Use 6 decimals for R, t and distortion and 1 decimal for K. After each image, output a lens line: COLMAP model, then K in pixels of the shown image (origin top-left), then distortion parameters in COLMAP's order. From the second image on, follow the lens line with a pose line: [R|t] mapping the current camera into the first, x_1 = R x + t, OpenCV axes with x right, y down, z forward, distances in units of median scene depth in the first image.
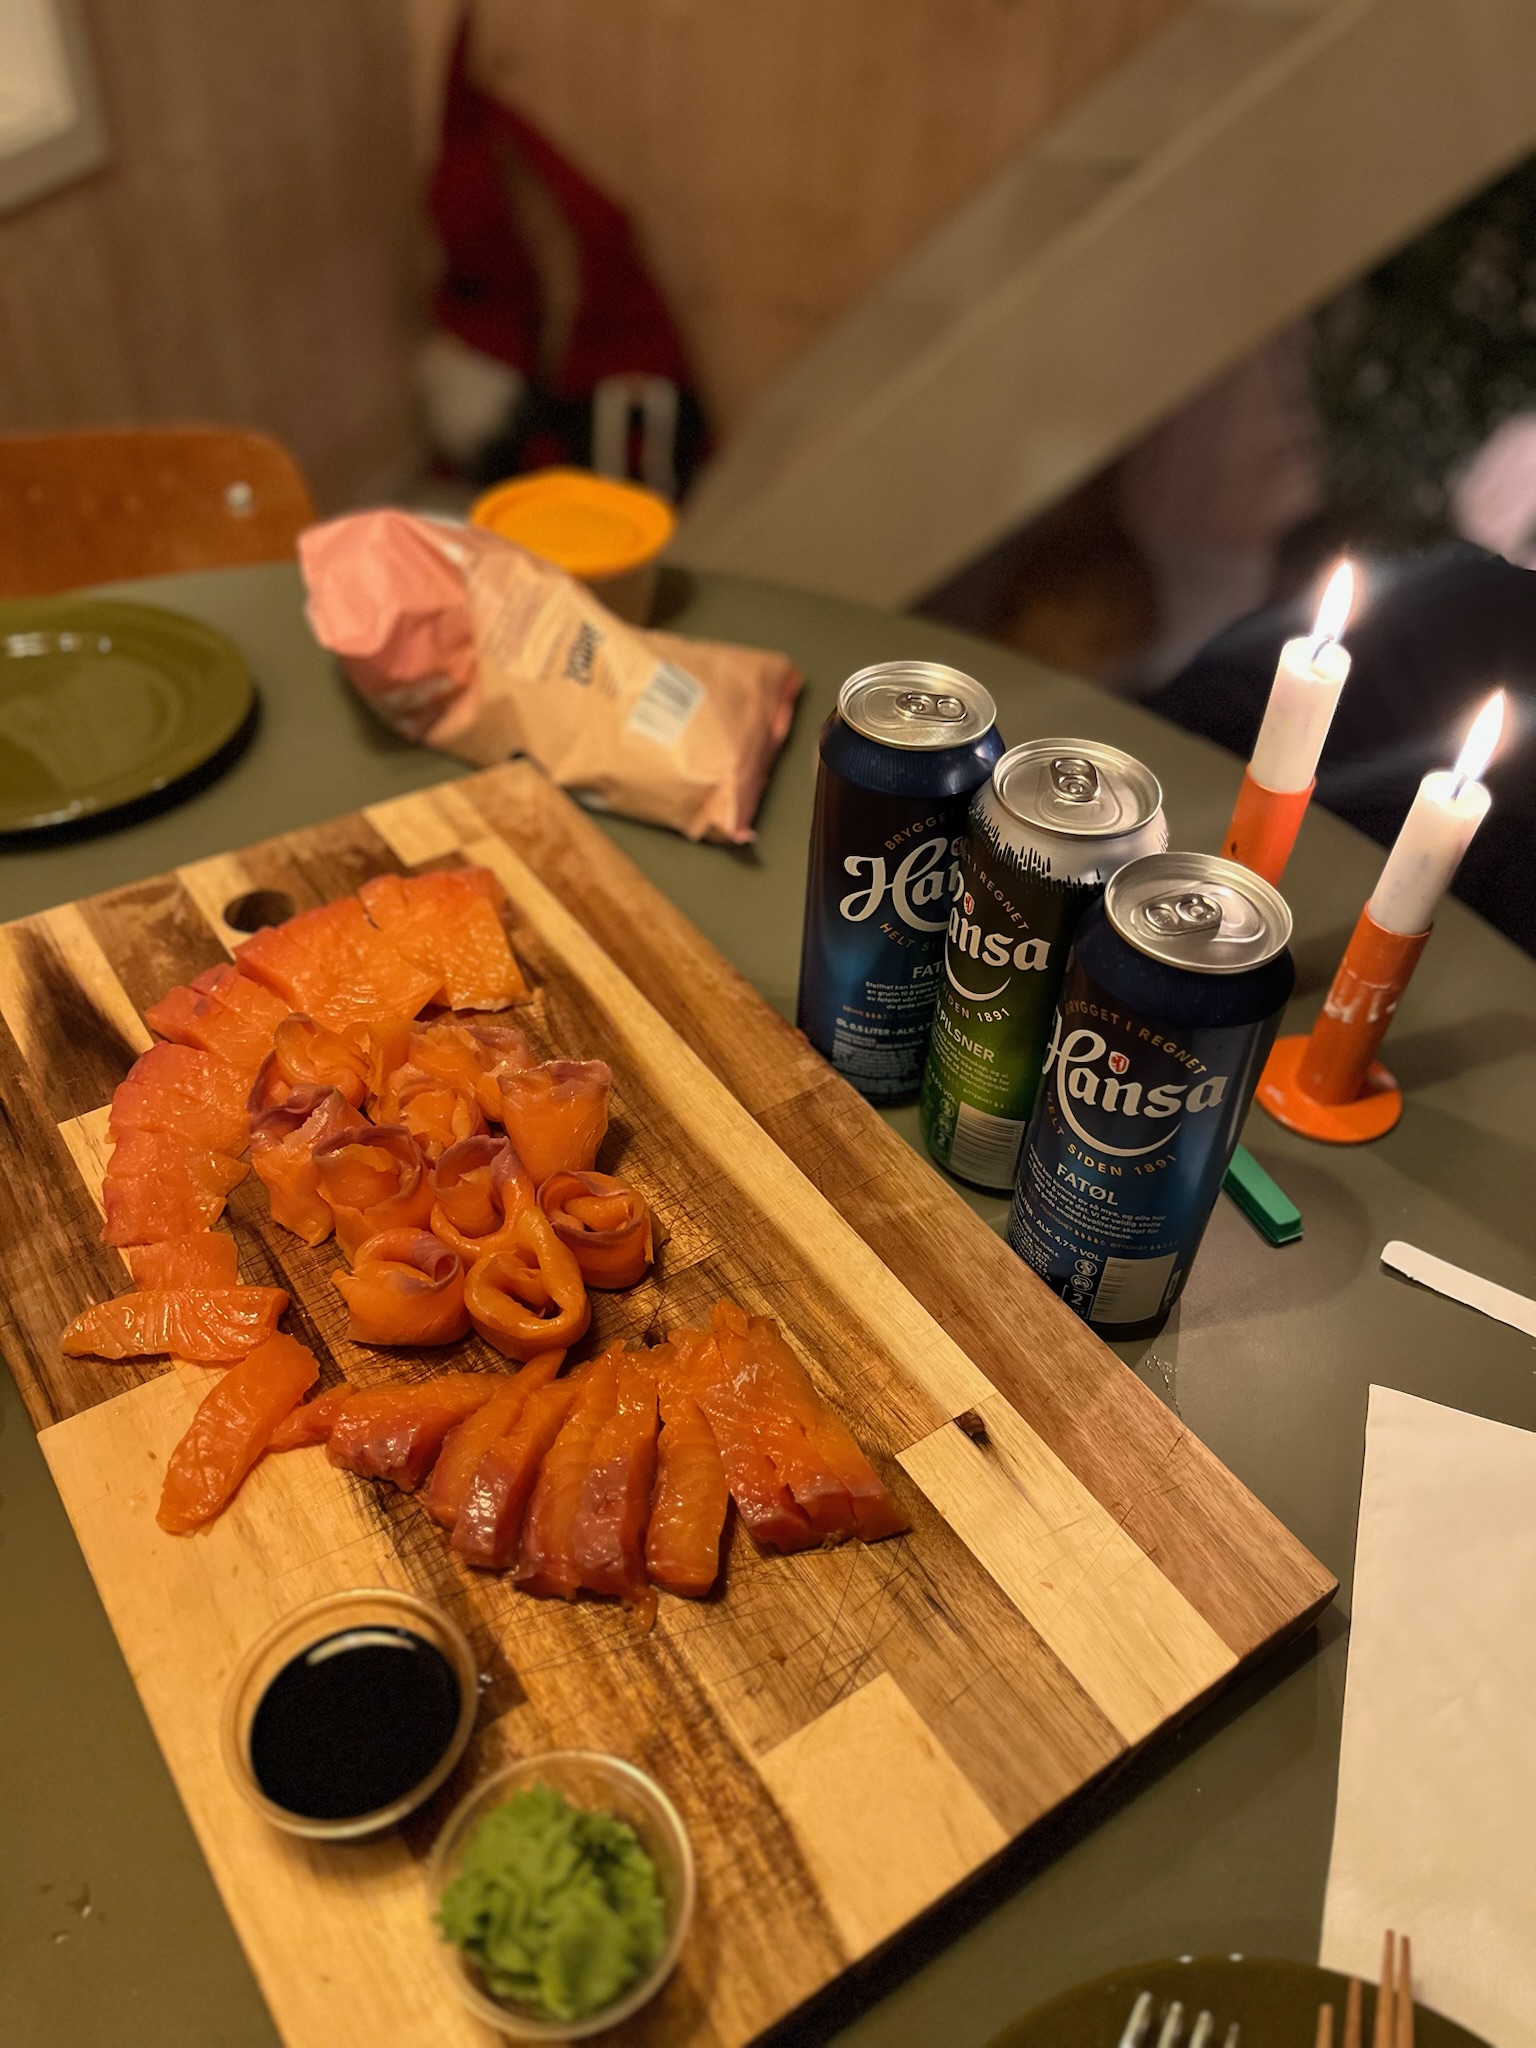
lens RADIAL K [[1548.9, 0, 771.1], [0, 1548.9, 1027.3], [0, 0, 1]] dist [0.017129, -0.011283]
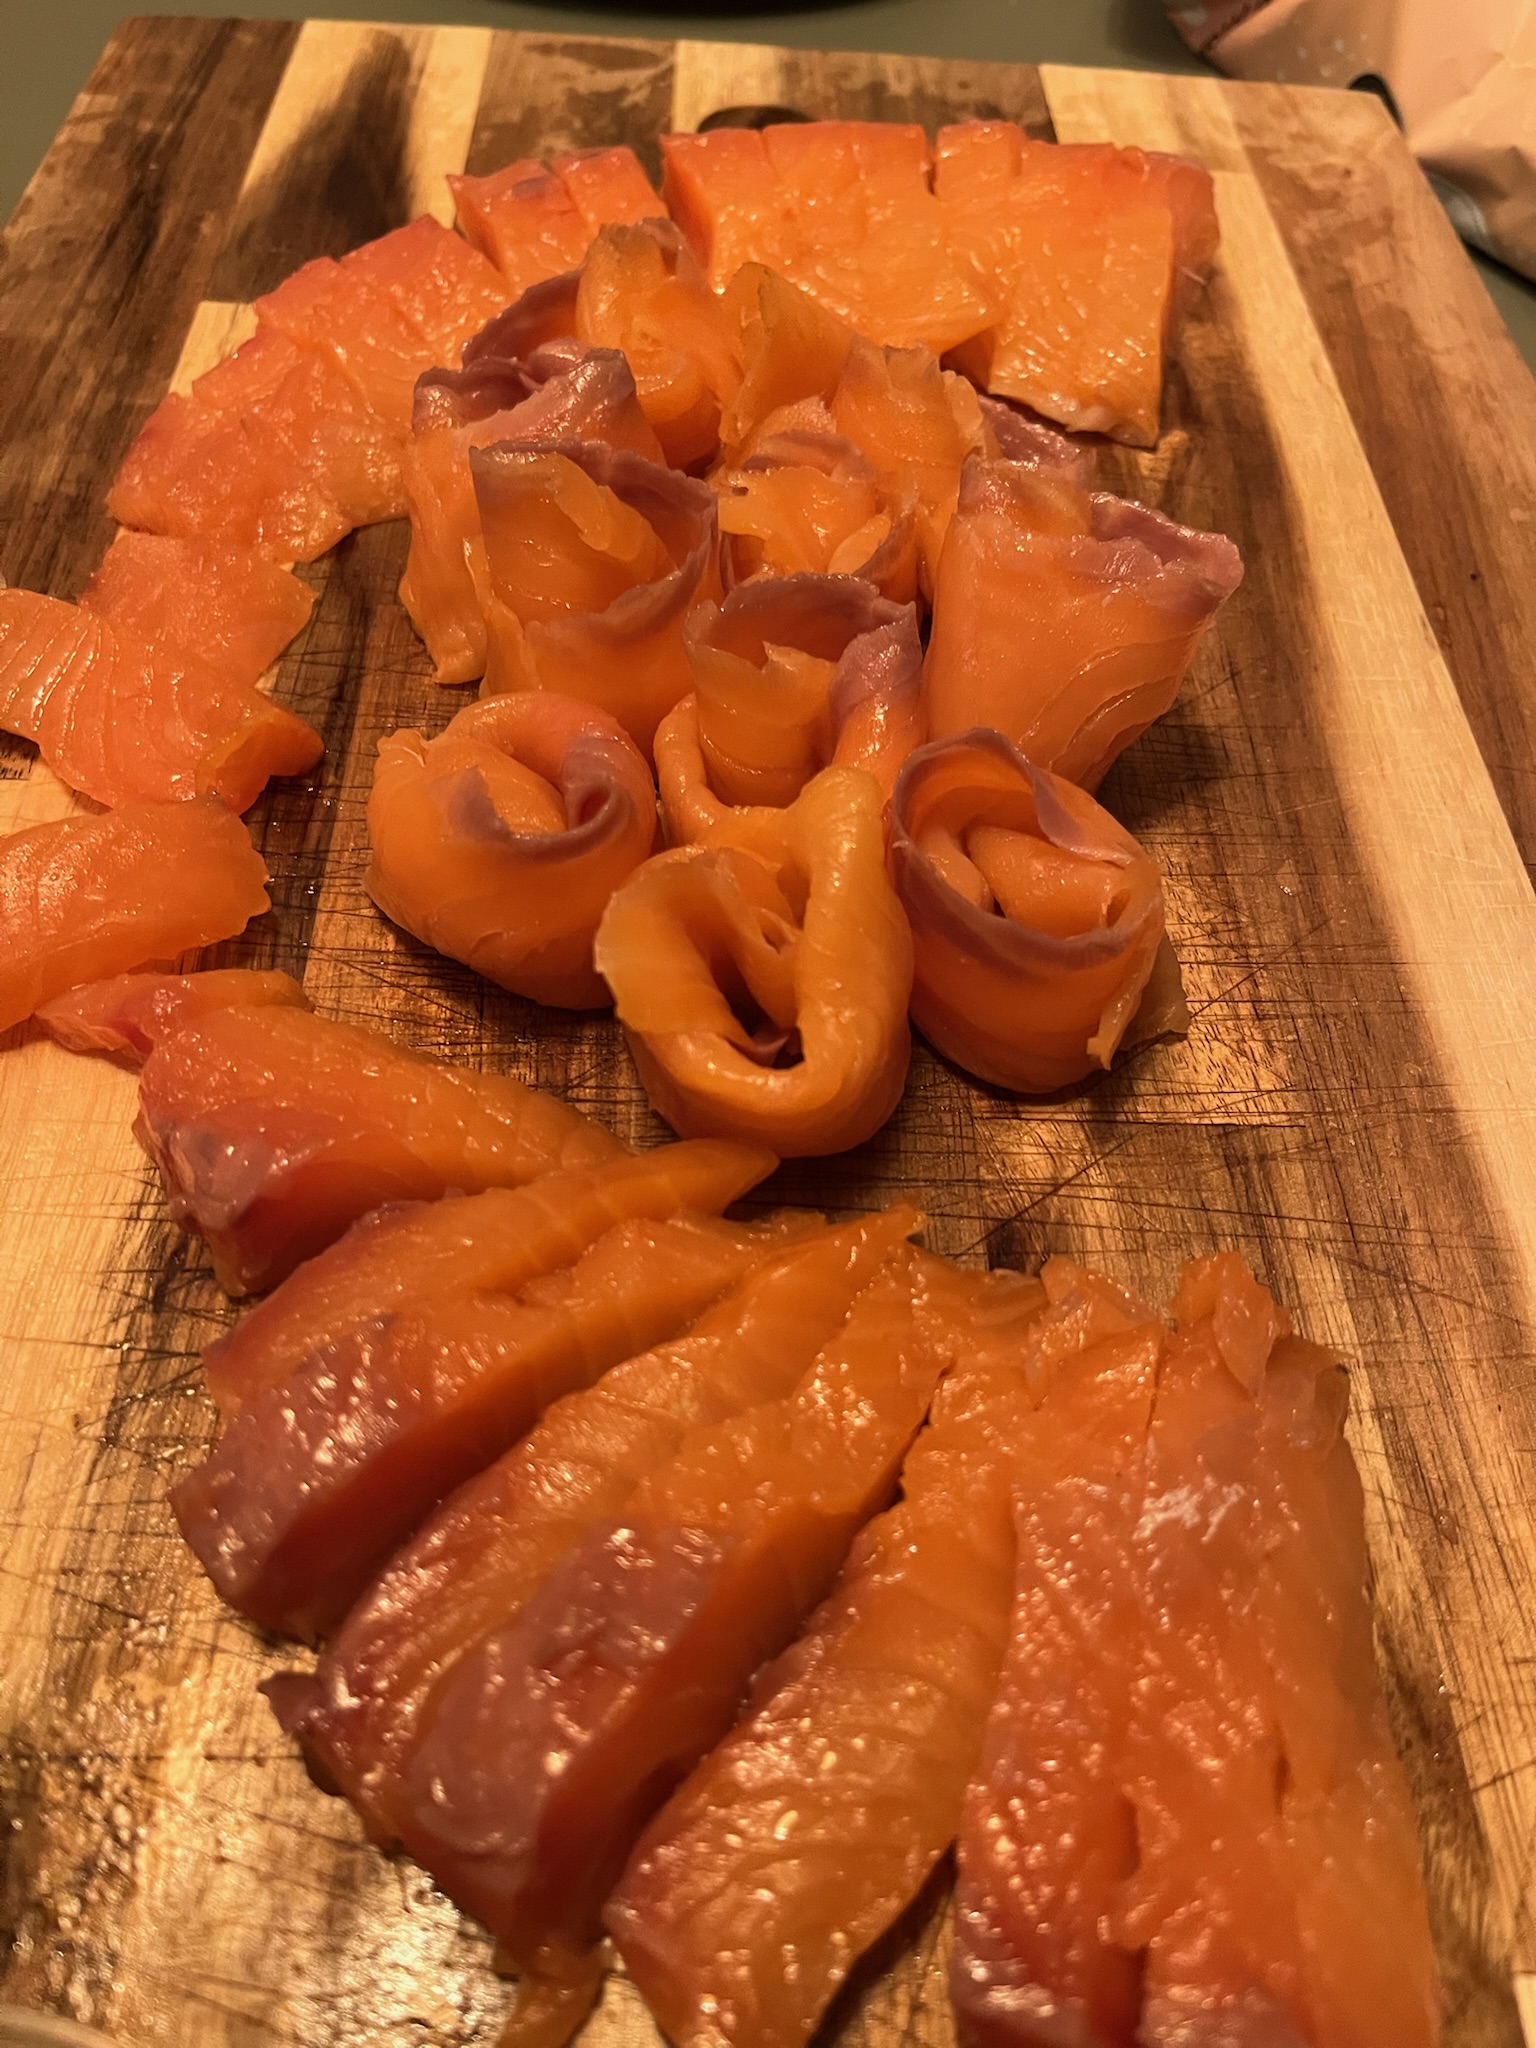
lens RADIAL K [[1548.9, 0, 772.9], [0, 1548.9, 1025.2], [0, 0, 1]] dist [0.017129, -0.011283]
pose [[0.829678, 0.452203, -0.327332, -0.025985], [-0.398289, 0.890365, 0.220492, 0.093670], [0.391151, -0.052565, 0.918824, 0.632450]]
